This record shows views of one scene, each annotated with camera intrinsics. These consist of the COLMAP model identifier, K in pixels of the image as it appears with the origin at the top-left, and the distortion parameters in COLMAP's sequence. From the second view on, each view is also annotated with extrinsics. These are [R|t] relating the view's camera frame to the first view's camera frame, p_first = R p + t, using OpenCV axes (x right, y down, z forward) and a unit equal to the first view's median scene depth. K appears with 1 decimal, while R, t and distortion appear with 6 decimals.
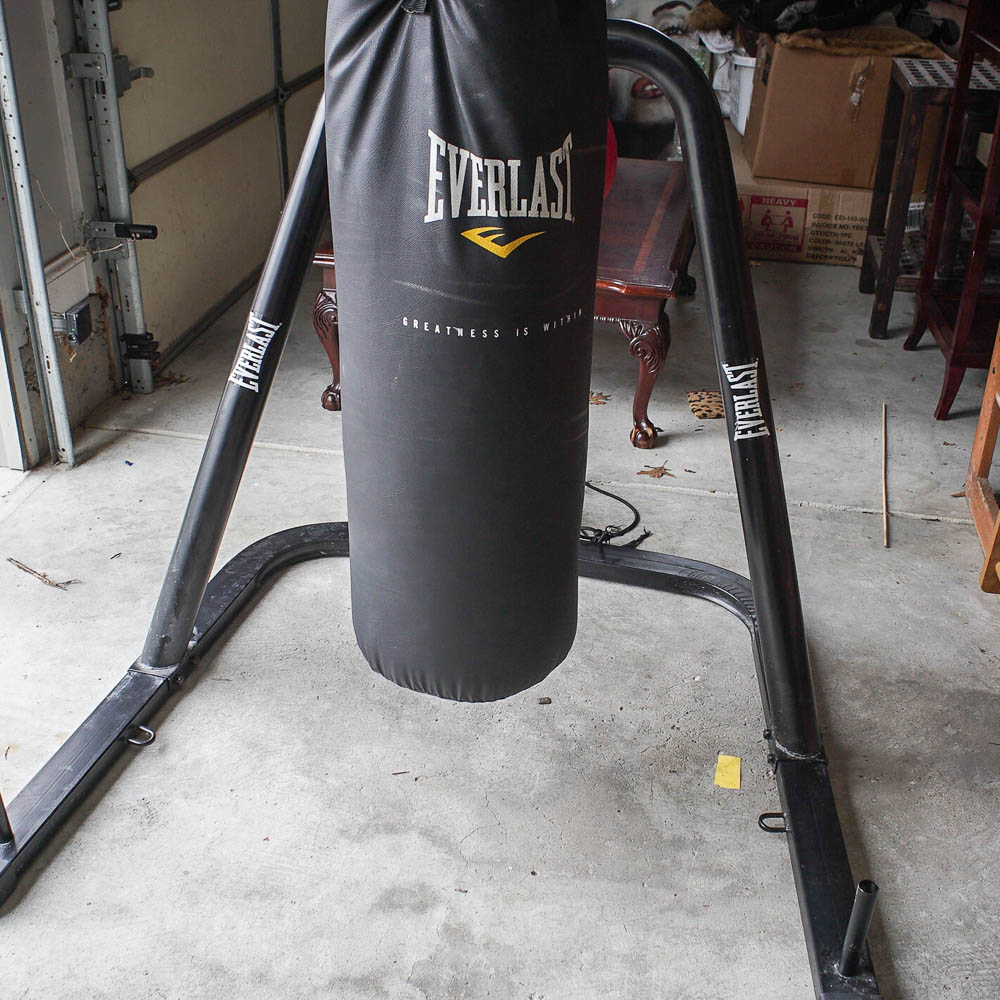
lens RADIAL K [[1233.6, 0, 499.6], [0, 1233.6, 501.5], [0, 0, 1]] dist [-0.090295, 0.000000]
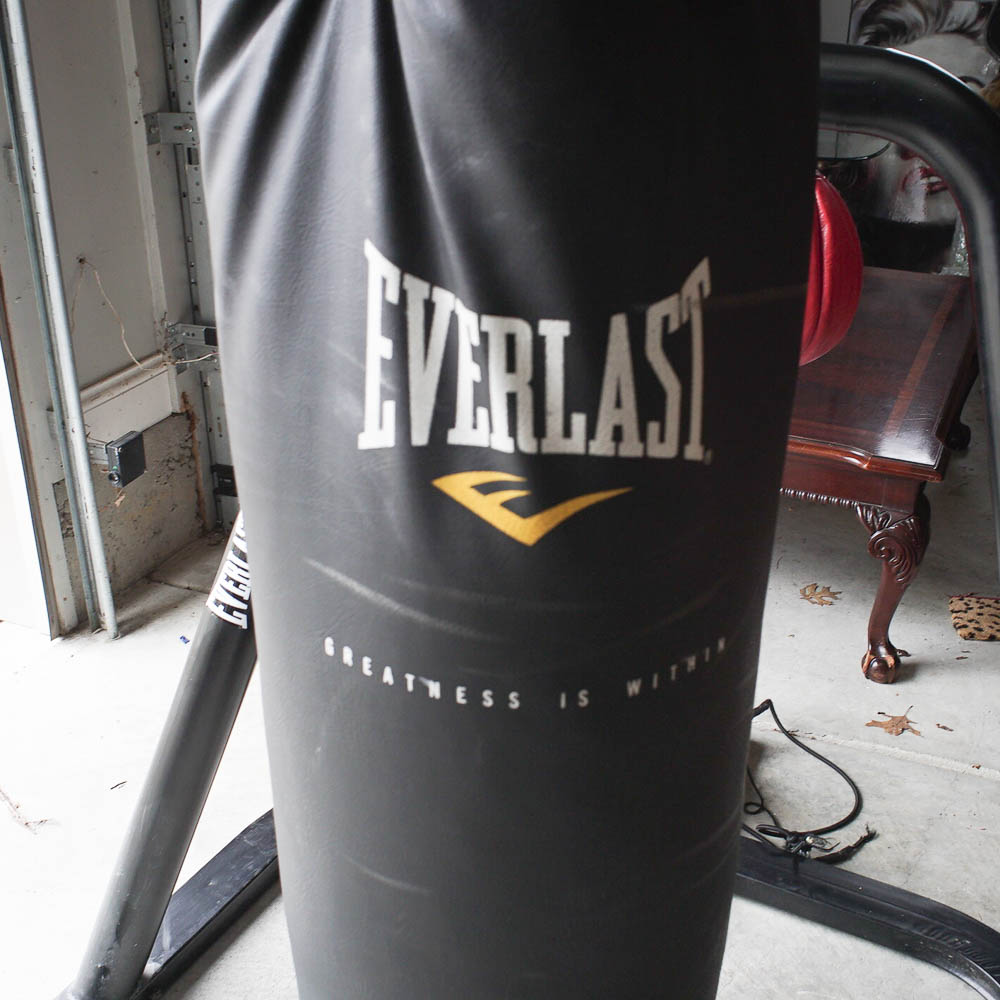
lens RADIAL K [[1233.6, 0, 498.1], [0, 1233.6, 495.5], [0, 0, 1]] dist [-0.090295, 0.000000]
pose [[0.976510, 0.075755, -0.201716, 0.037397], [-0.089749, 0.994086, -0.061143, -0.090150], [0.195891, 0.077810, 0.977534, 0.273408]]
